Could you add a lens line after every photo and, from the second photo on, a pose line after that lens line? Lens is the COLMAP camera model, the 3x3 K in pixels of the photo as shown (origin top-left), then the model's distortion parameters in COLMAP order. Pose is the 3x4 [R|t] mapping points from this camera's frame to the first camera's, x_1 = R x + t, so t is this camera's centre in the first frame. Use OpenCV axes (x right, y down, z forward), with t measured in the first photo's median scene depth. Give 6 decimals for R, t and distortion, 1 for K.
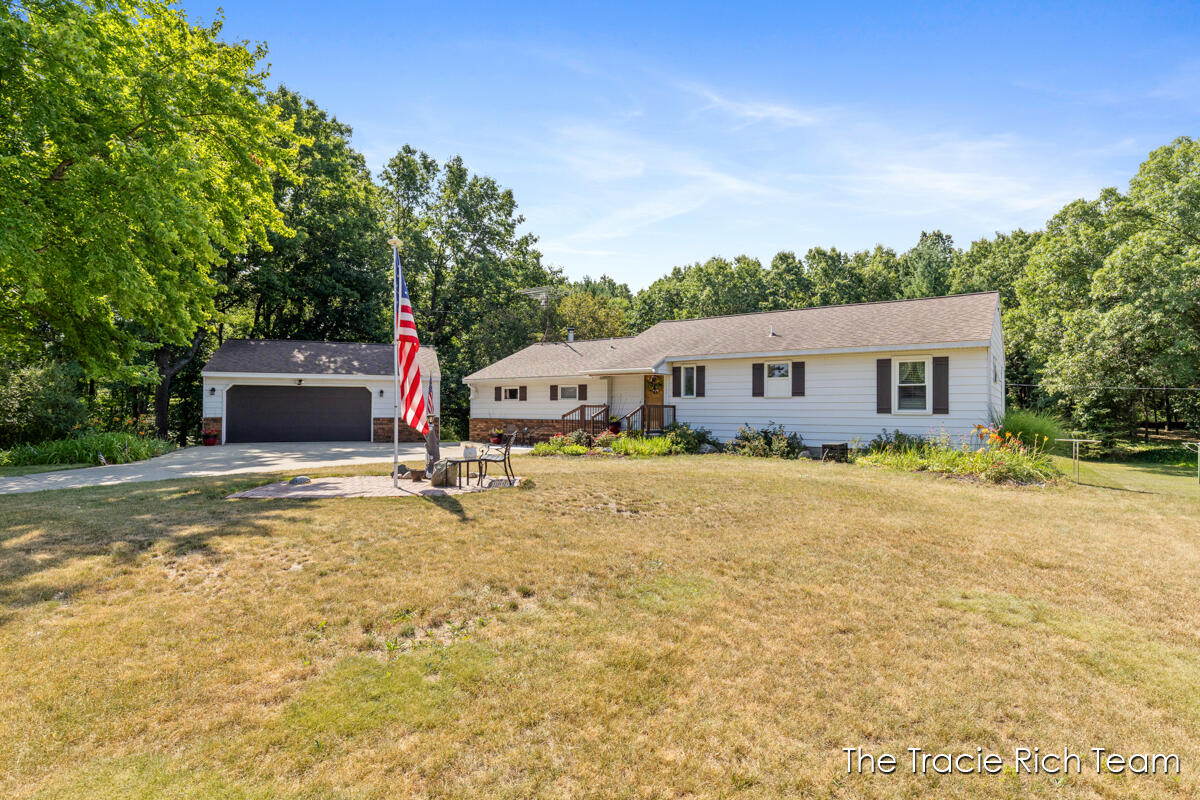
lens RADIAL K [[647.4, 0, 603.5], [0, 647.4, 402.1], [0, 0, 1]] dist [0.000917, 0.000050]
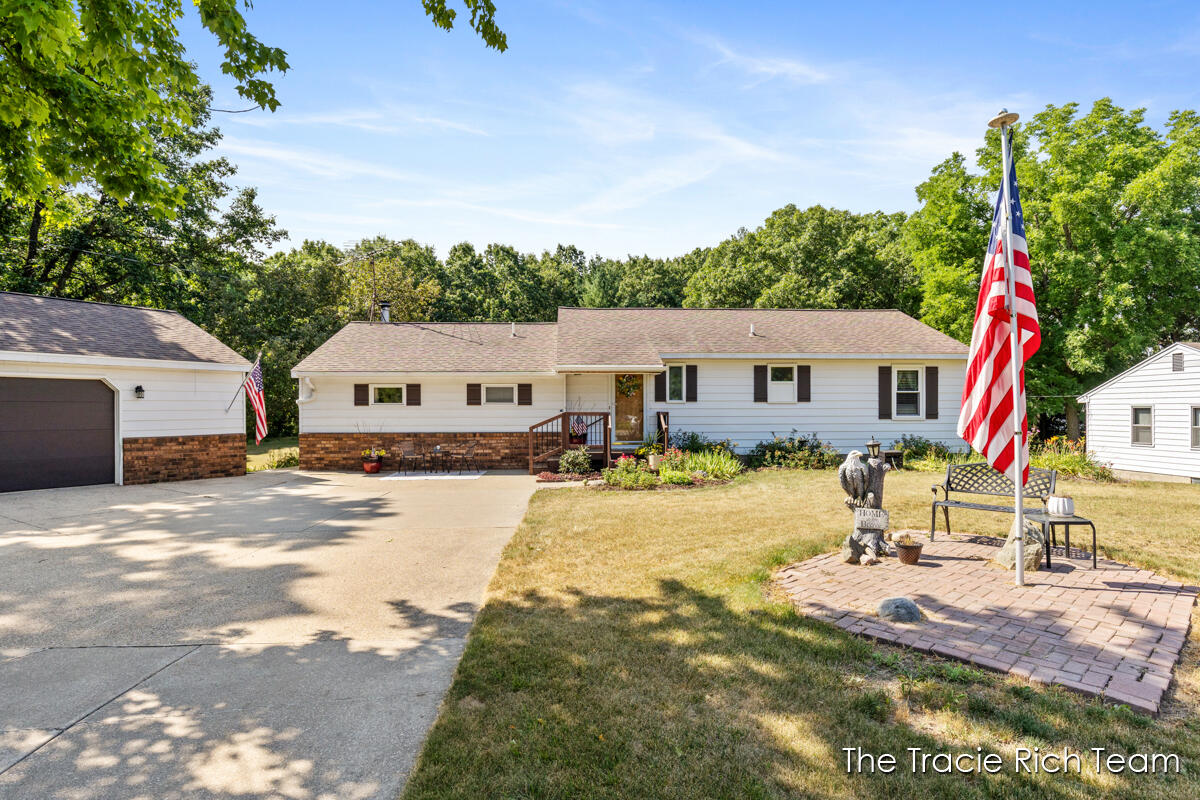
lens RADIAL K [[647.4, 0, 612.8], [0, 647.4, 406.8], [0, 0, 1]] dist [0.000917, 0.000050]
pose [[0.767826, -0.004244, 0.640645, -0.465846], [-0.002088, 0.999956, 0.009127, -0.008703], [-0.640655, -0.008346, 0.767783, 0.401095]]
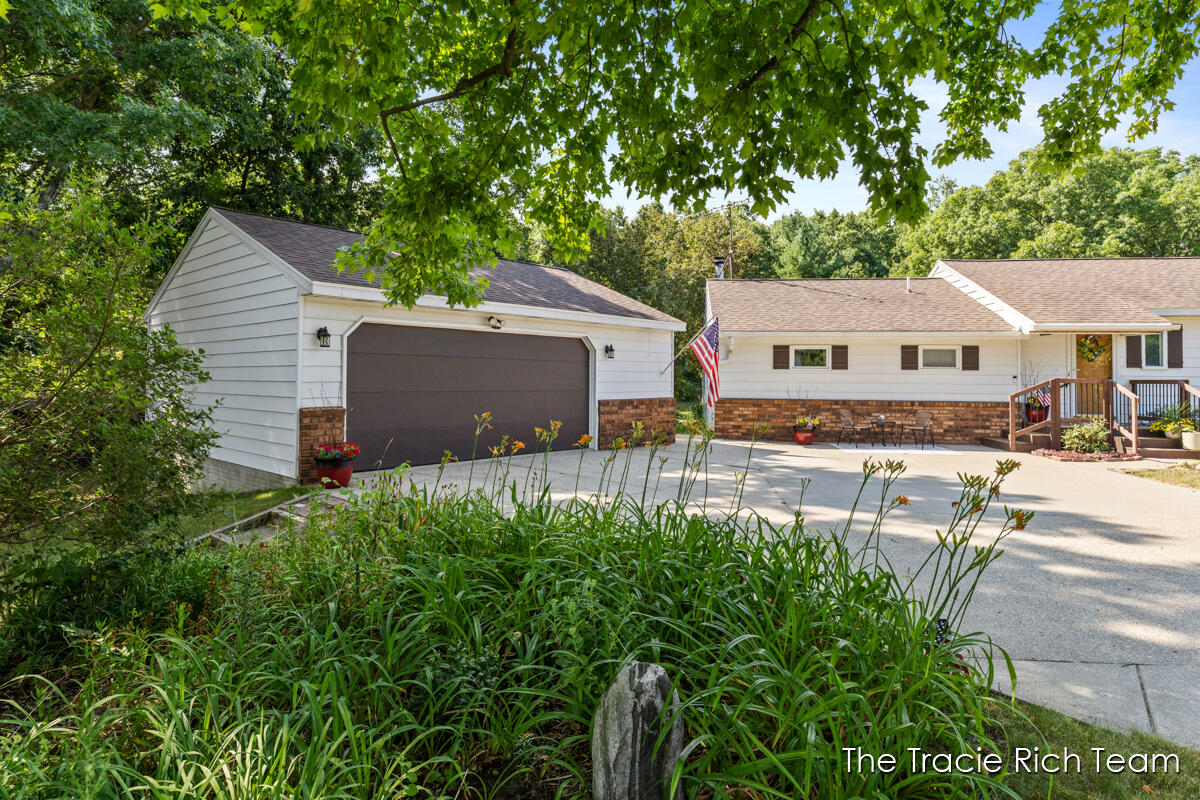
lens RADIAL K [[683.6, 0, 594.6], [0, 683.6, 364.4], [0, 0, 1]] dist [0.003322, 0.000852]
pose [[0.869061, 0.013394, 0.494523, -0.747092], [-0.011629, 0.999910, -0.006646, 0.000134], [-0.494568, 0.000025, 0.869139, 0.650021]]
